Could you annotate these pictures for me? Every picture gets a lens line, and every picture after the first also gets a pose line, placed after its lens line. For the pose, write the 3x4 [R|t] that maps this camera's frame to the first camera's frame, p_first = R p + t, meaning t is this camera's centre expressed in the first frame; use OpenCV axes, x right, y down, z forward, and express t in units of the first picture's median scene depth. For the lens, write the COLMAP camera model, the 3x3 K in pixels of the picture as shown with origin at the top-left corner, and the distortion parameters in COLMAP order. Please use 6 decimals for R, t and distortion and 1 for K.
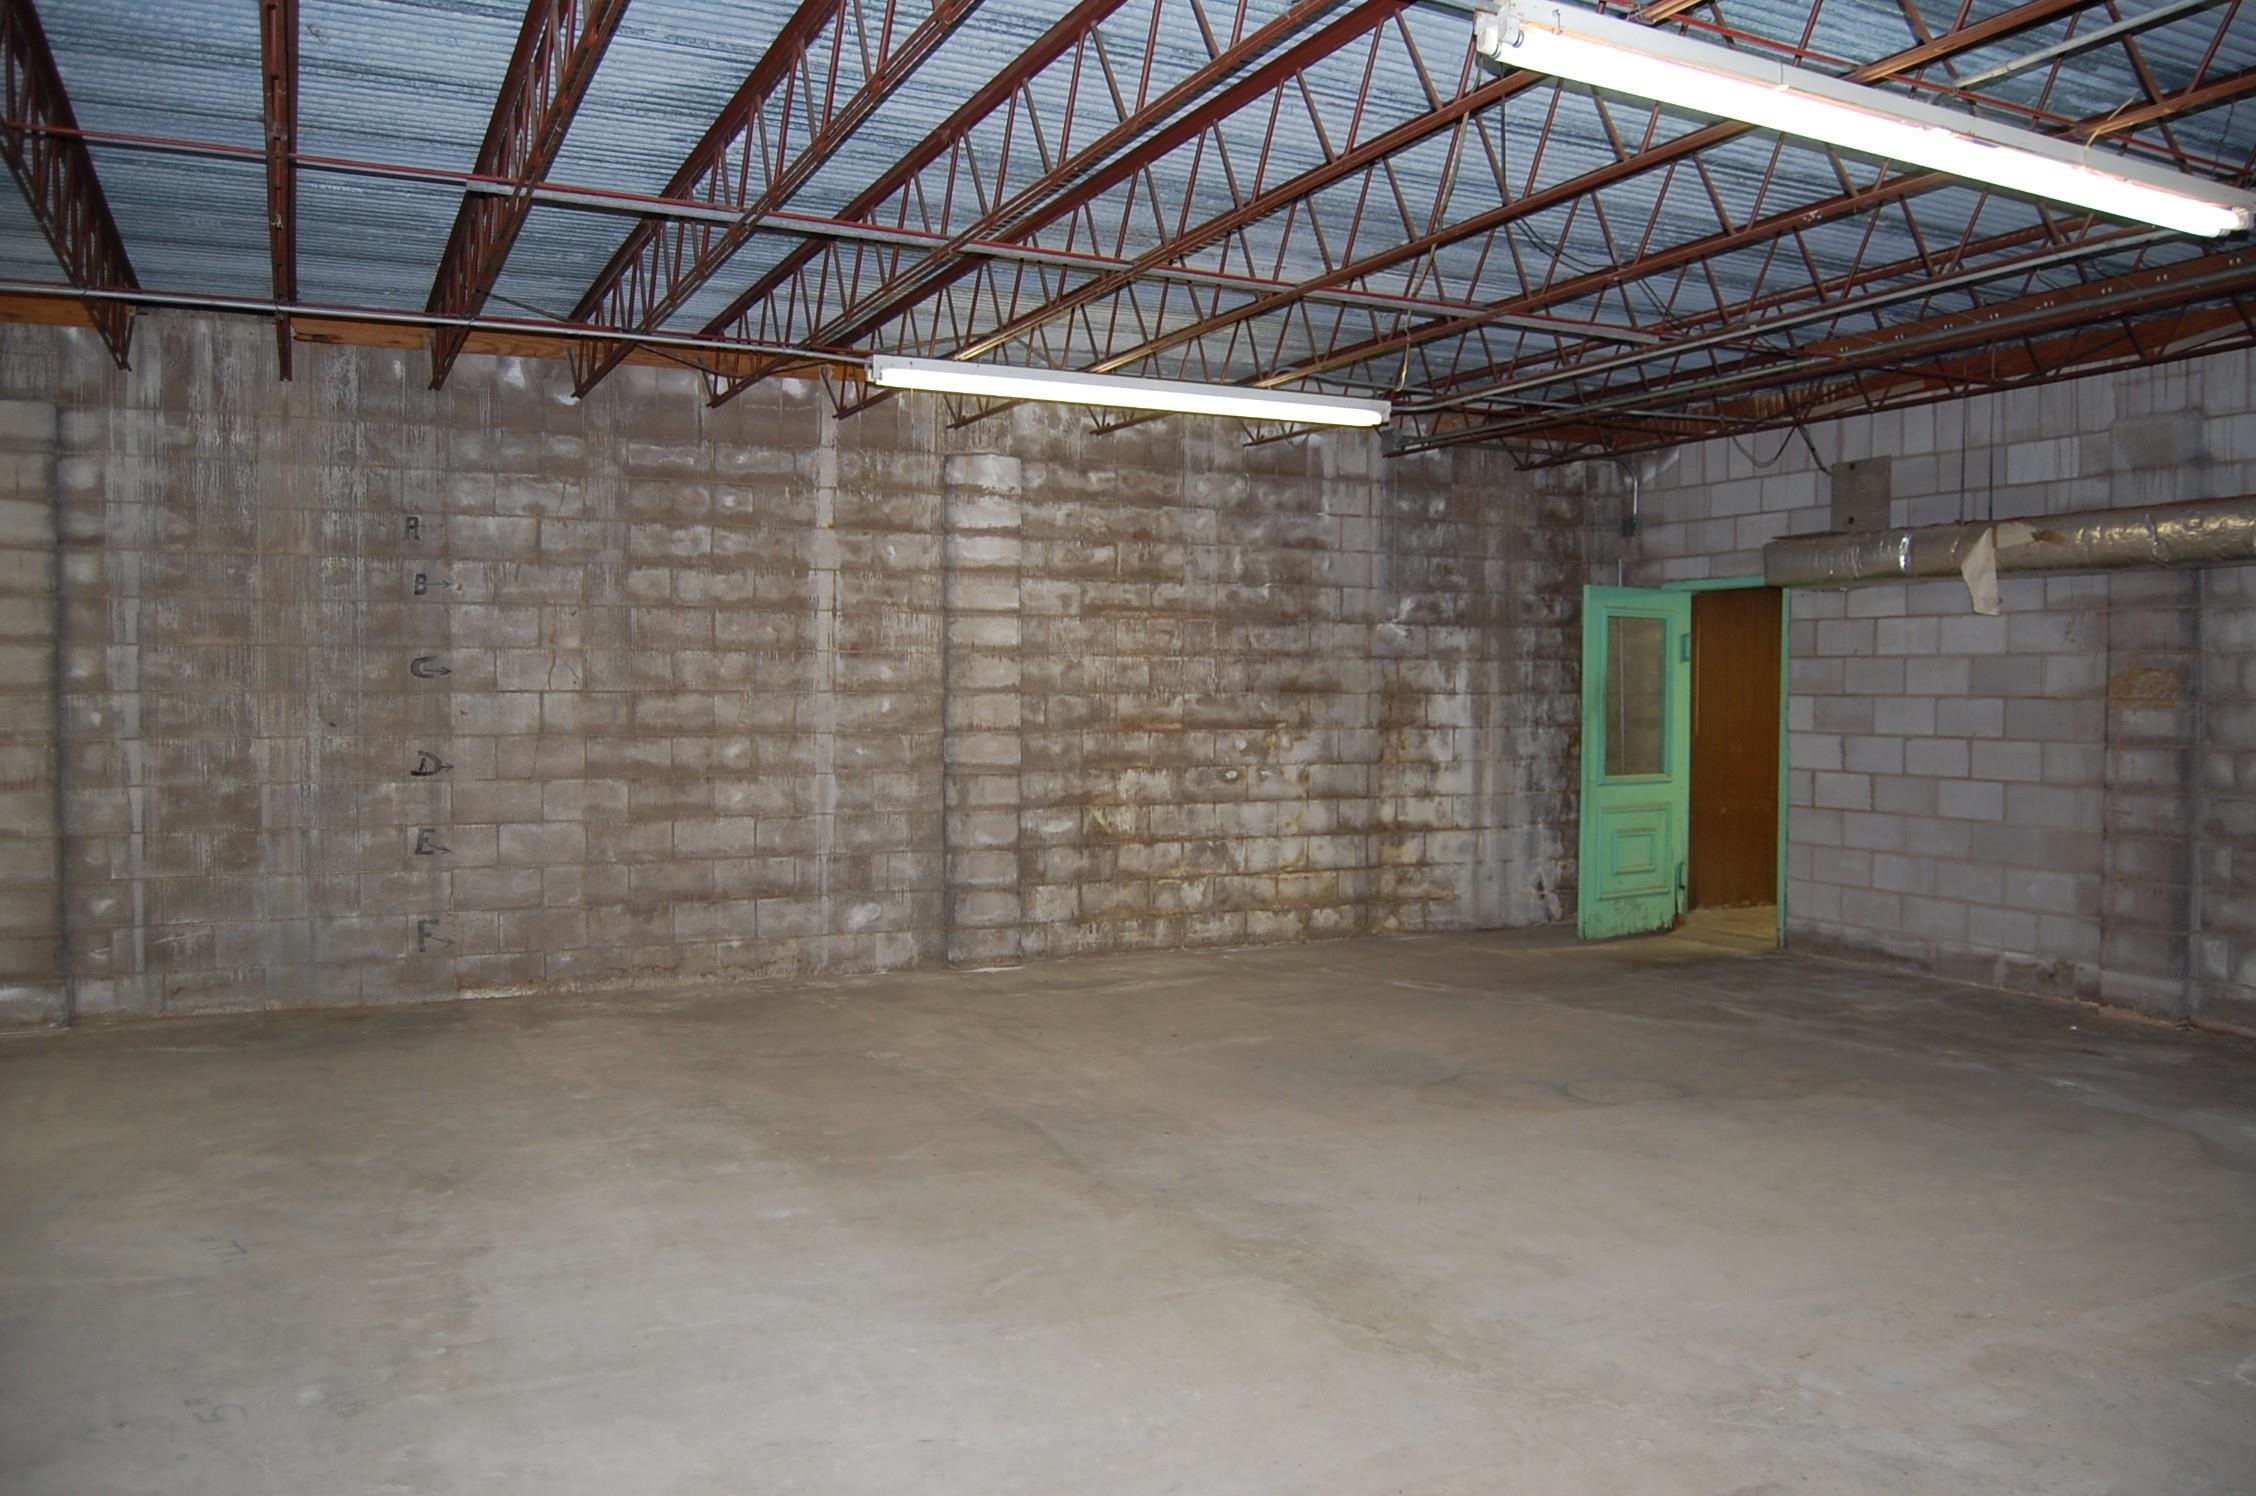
lens RADIAL K [[1761.8, 0, 1127.8], [0, 1761.8, 746.3], [0, 0, 1]] dist [-0.097331, 0.044181]
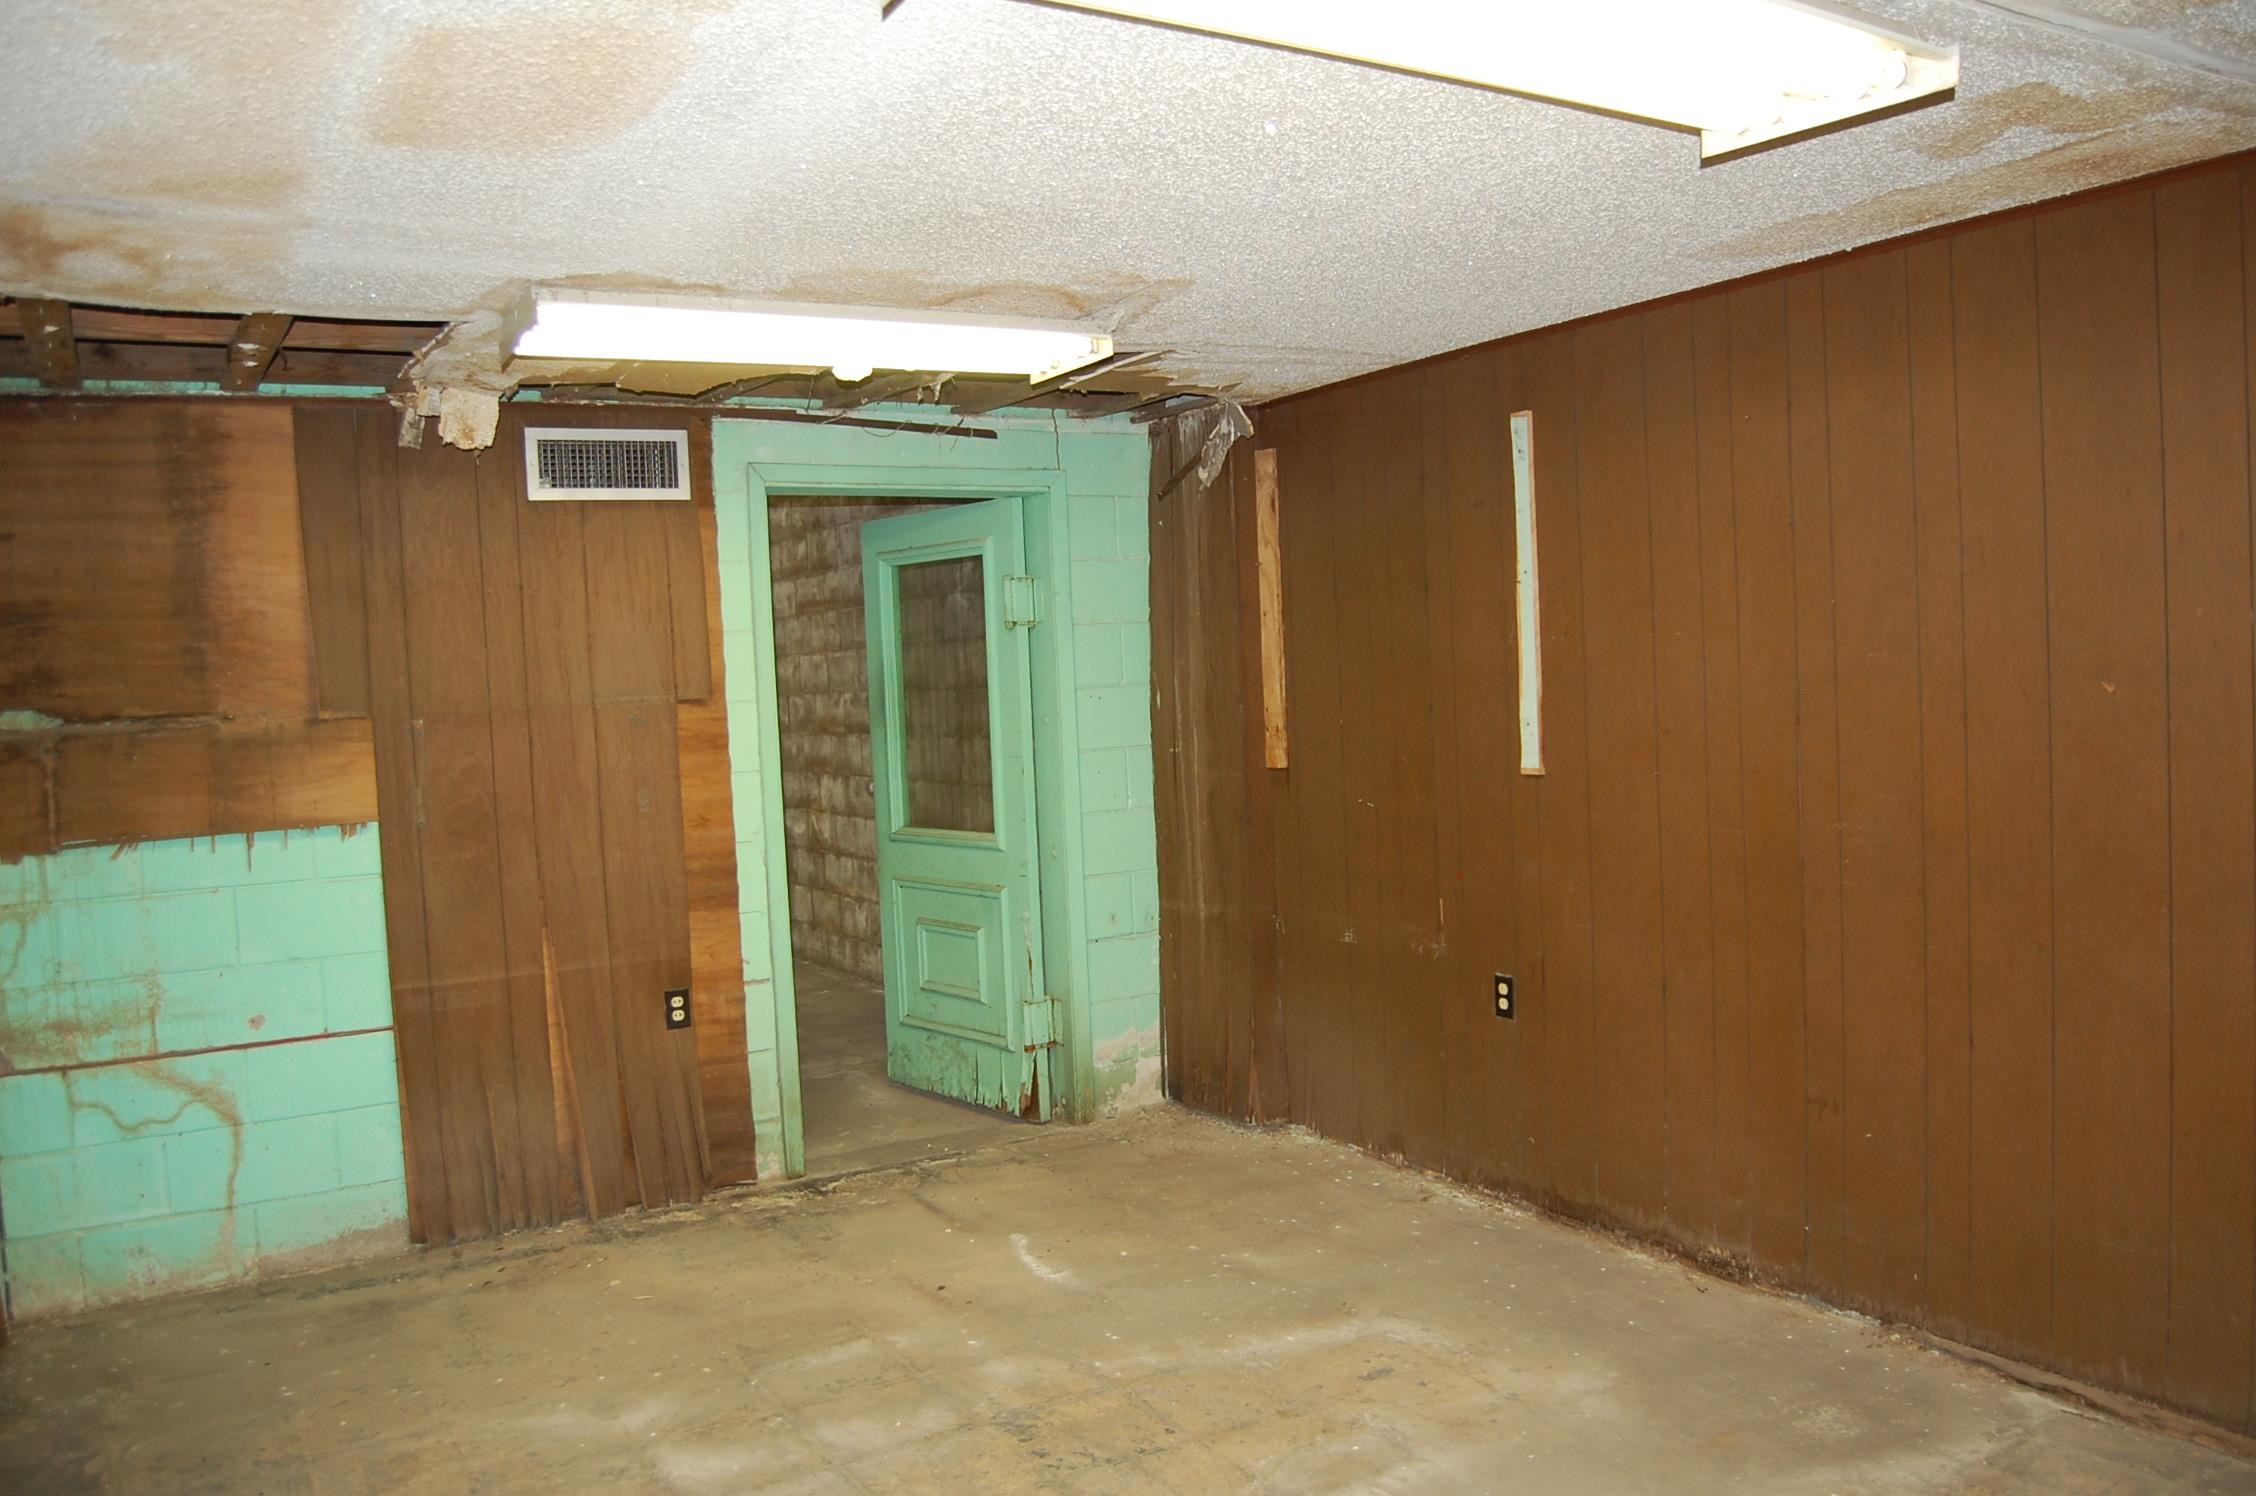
lens RADIAL K [[1761.8, 0, 1128.9], [0, 1761.8, 748.4], [0, 0, 1]] dist [-0.097331, 0.044181]
pose [[0.090694, 0.042264, -0.994982, 0.934742], [0.020978, 0.998796, 0.044338, -0.038560], [0.995658, -0.024894, 0.089698, 1.065228]]
